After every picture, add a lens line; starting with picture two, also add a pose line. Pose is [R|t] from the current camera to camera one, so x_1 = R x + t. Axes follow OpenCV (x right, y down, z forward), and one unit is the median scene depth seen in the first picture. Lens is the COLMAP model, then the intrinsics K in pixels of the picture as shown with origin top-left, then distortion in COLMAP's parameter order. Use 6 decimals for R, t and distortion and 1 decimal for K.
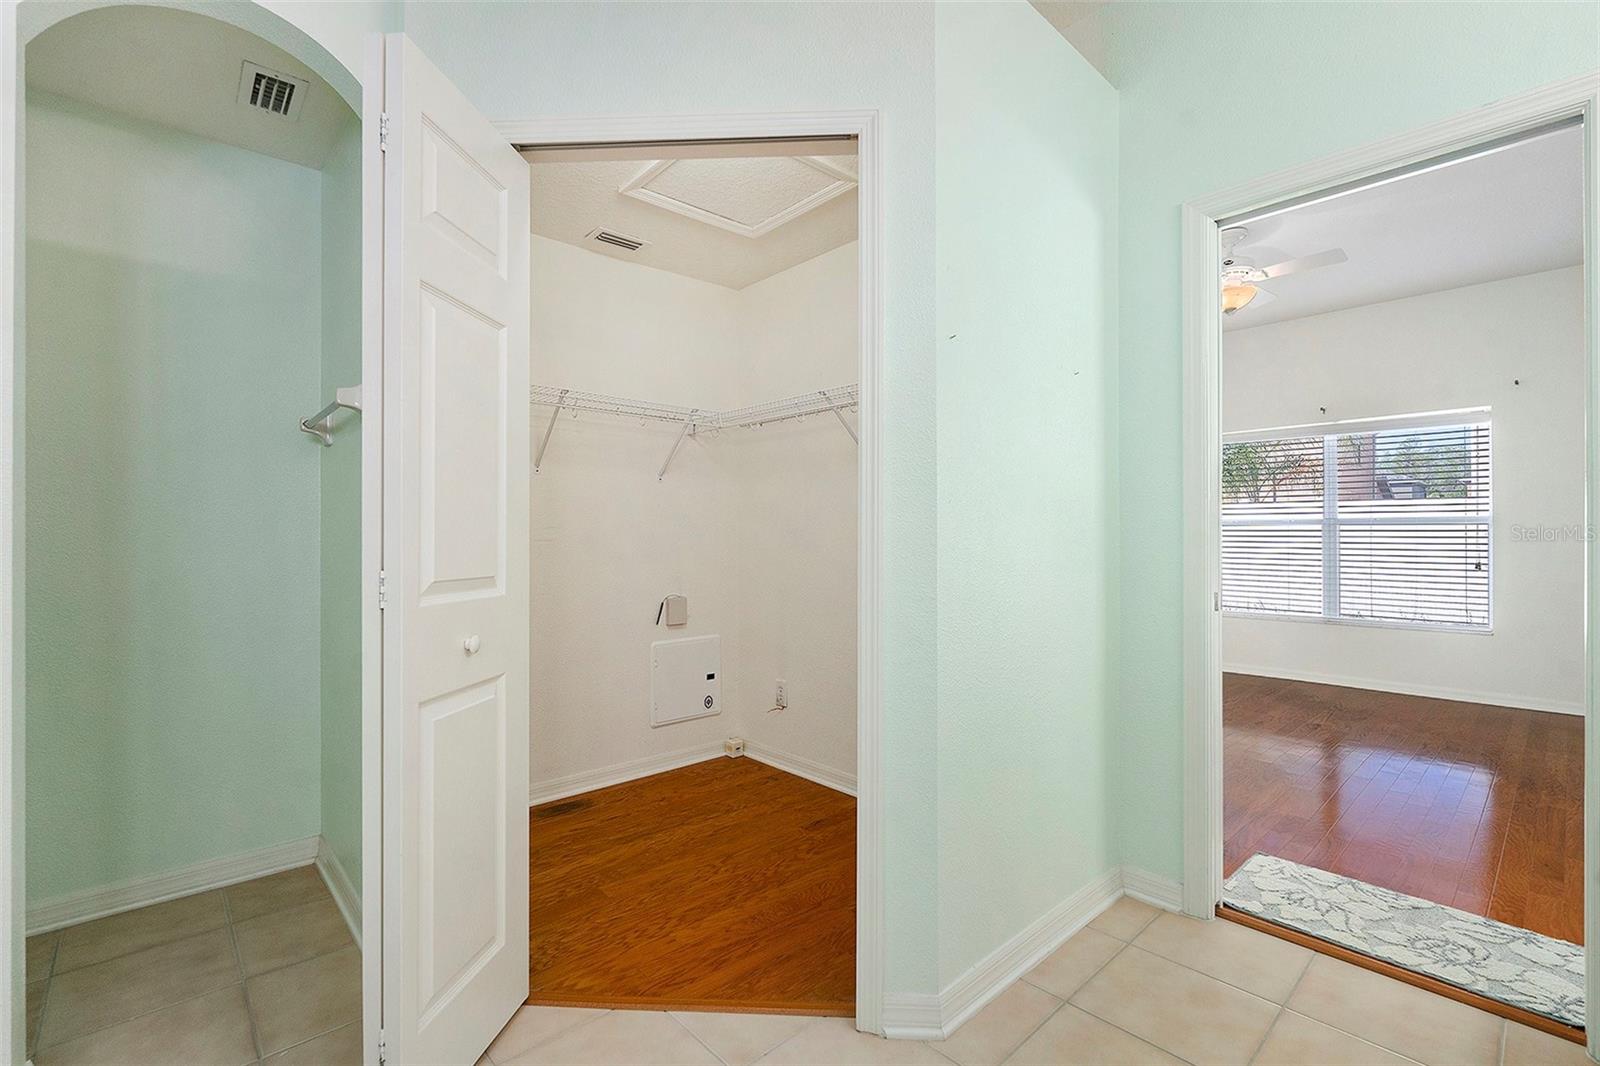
lens RADIAL K [[709.4, 0, 804.6], [0, 709.4, 540.0], [0, 0, 1]] dist [-0.001327, 0.000330]
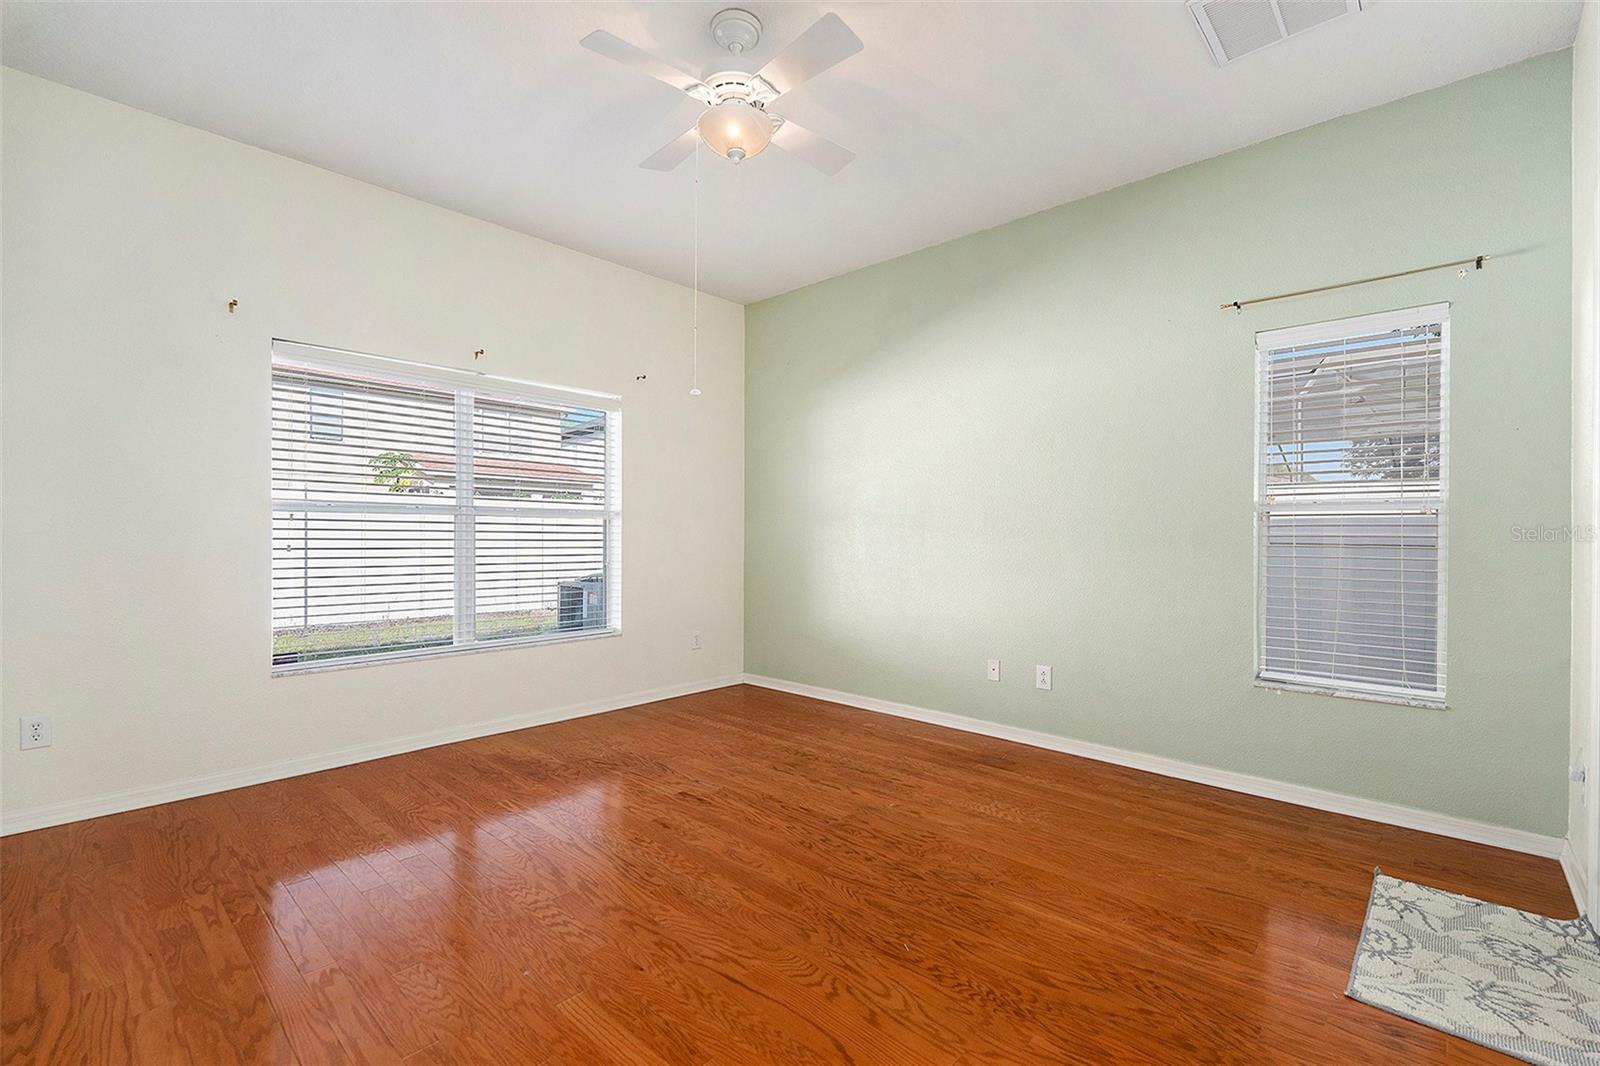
lens RADIAL K [[709.4, 0, 804.6], [0, 709.4, 540.0], [0, 0, 1]] dist [-0.001327, 0.000330]
pose [[-0.079601, -0.005932, 0.996809, -0.008882], [-0.008528, 0.999950, 0.005270, -0.002927], [-0.996790, -0.008081, -0.079647, 1.837336]]
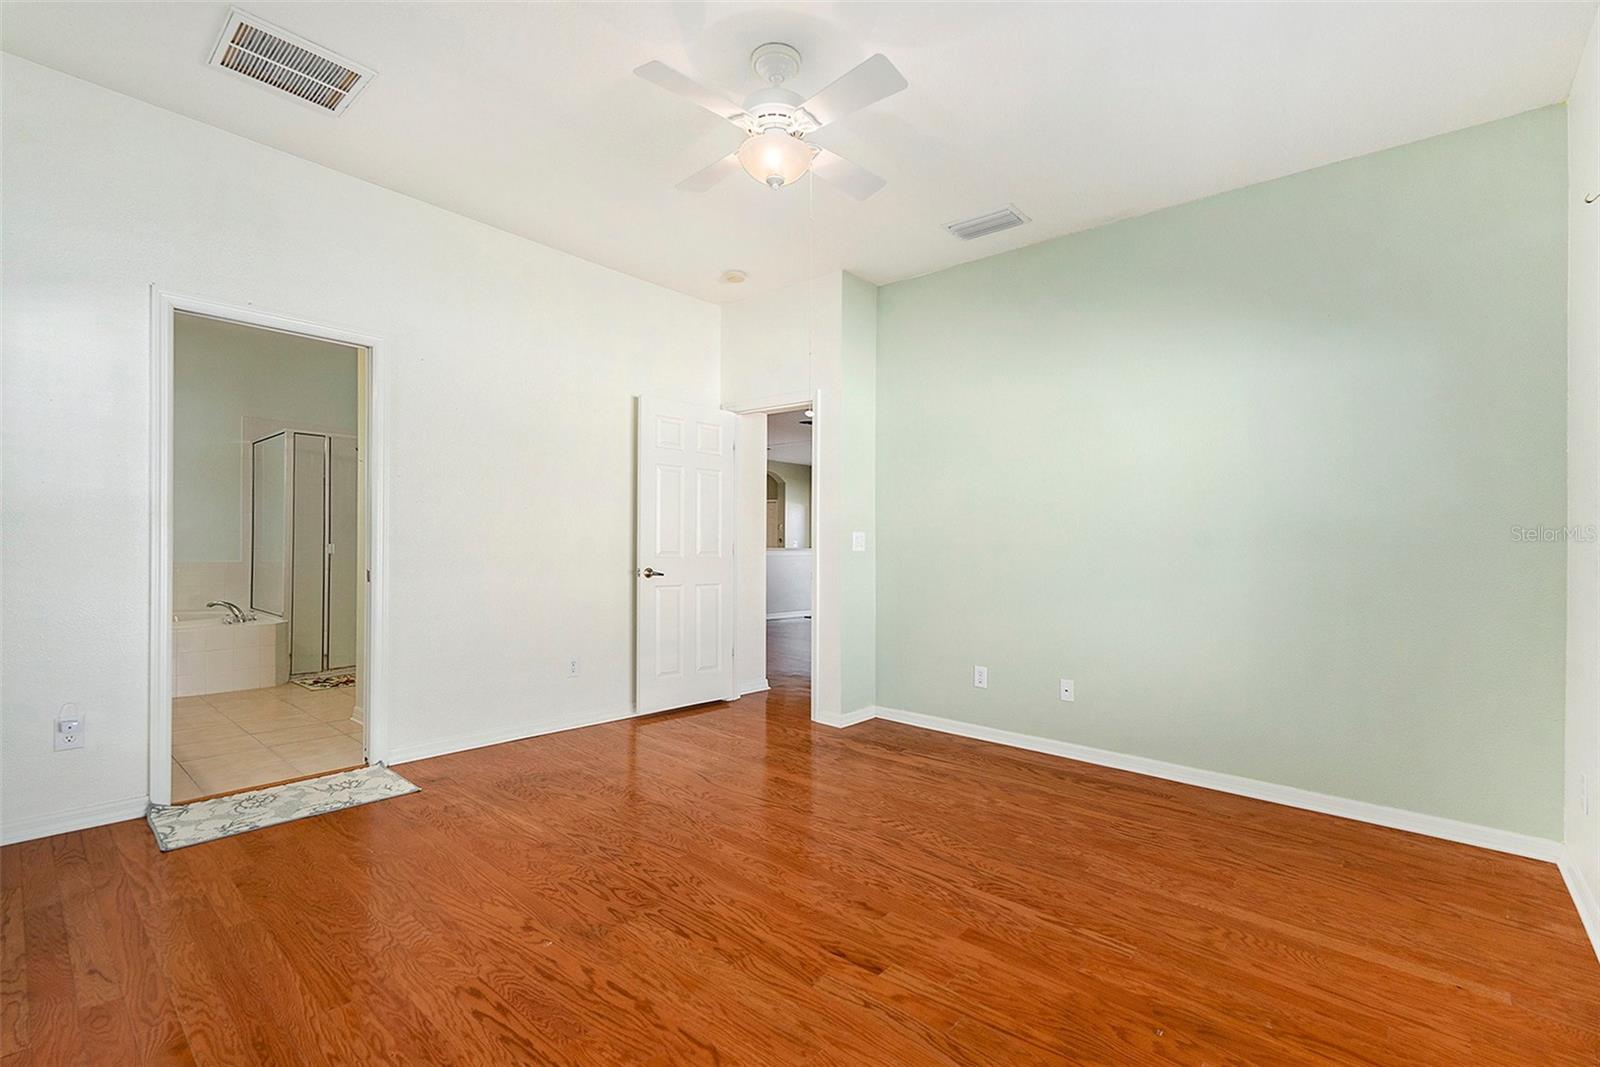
lens RADIAL K [[709.4, 0, 804.6], [0, 709.4, 540.5], [0, 0, 1]] dist [-0.001327, 0.000330]
pose [[0.106895, -0.006528, -0.994249, 2.275055], [-0.013195, 0.999881, -0.007984, -0.000279], [0.994183, 0.013973, 0.106796, 1.778761]]
